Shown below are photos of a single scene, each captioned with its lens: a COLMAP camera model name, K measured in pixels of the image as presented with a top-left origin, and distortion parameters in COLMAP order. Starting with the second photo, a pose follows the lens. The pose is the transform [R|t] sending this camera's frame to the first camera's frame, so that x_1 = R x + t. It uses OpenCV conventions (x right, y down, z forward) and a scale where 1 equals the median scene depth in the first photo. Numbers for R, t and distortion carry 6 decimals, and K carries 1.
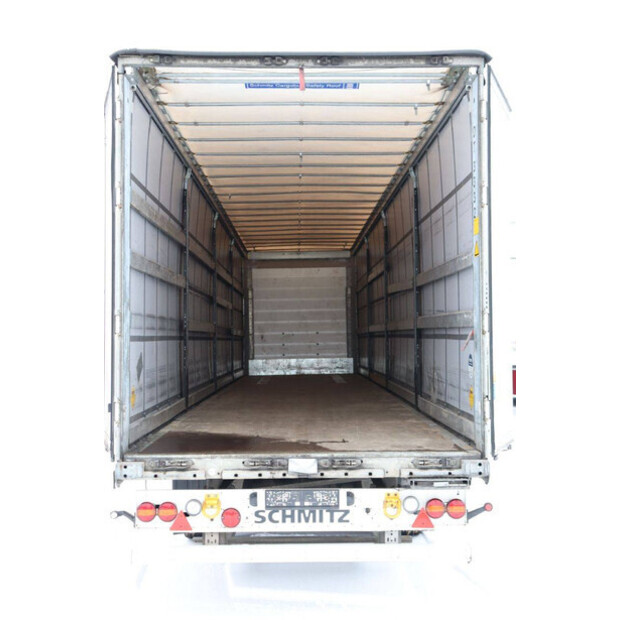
lens RADIAL K [[900.6, 0, 297.3], [0, 900.6, 317.7], [0, 0, 1]] dist [0.085741, 0.000000]
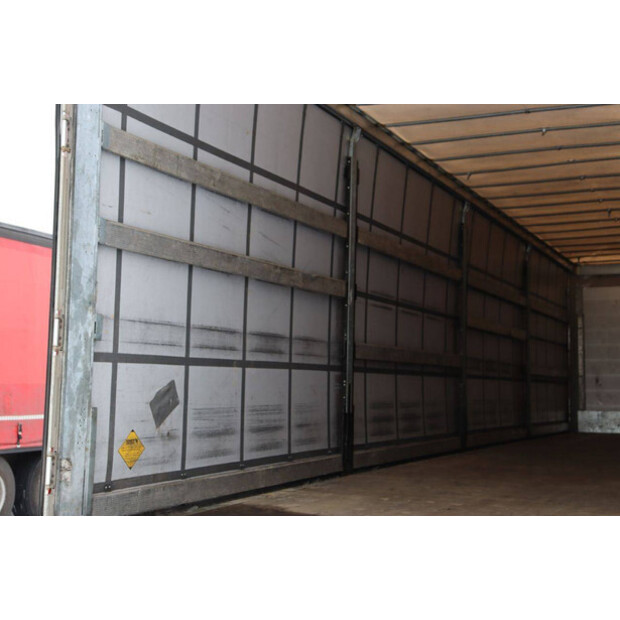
lens RADIAL K [[1002.9, 0, 308.7], [0, 1002.9, 316.2], [0, 0, 1]] dist [0.154479, 0.000000]
pose [[0.909258, -0.002508, -0.416226, 0.113017], [-0.016608, 0.998967, -0.042299, 0.010051], [0.415902, 0.045373, 0.908277, 0.180904]]
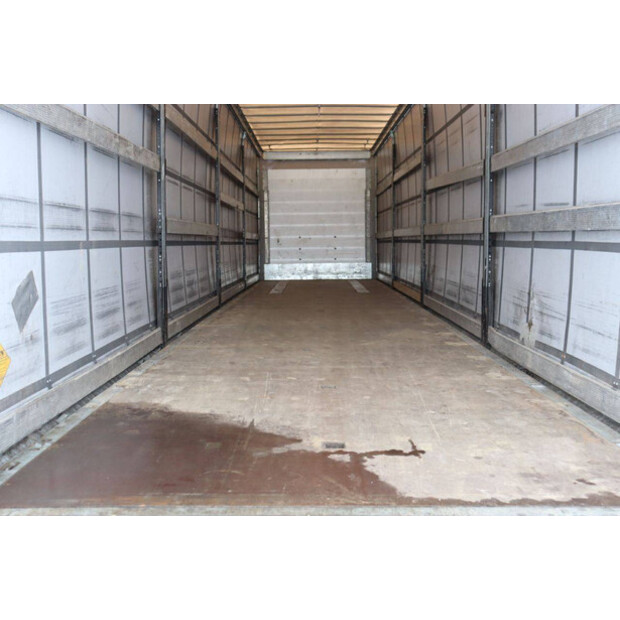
lens RADIAL K [[706.6, 0, 313.1], [0, 706.6, 305.7], [0, 0, 1]] dist [-0.019332, 0.000000]
pose [[0.999977, 0.006191, 0.002942, -0.003876], [-0.006487, 0.993445, 0.114128, 0.004578], [-0.002216, -0.114144, 0.993462, 0.288571]]
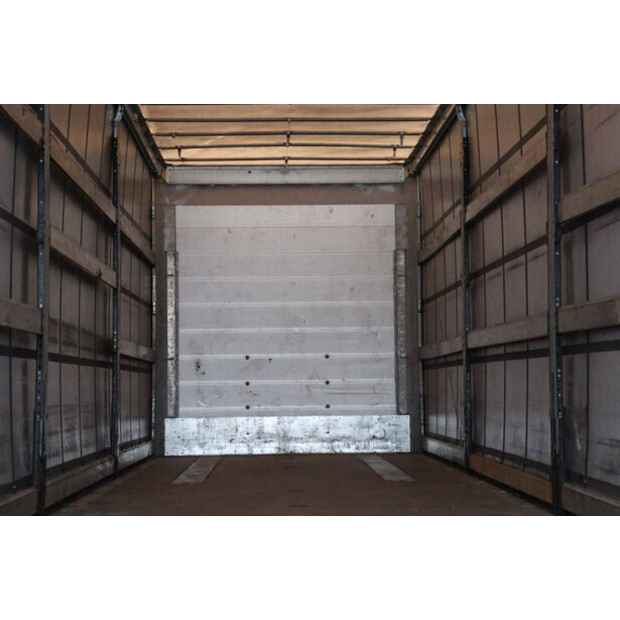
lens RADIAL K [[1425.7, 0, 311.6], [0, 1425.7, 308.9], [0, 0, 1]] dist [0.481236, 0.000000]
pose [[0.999522, 0.009804, 0.029304, -0.006425], [-0.008861, 0.999444, -0.032143, 0.019744], [-0.029603, 0.031868, 0.999054, 0.390532]]
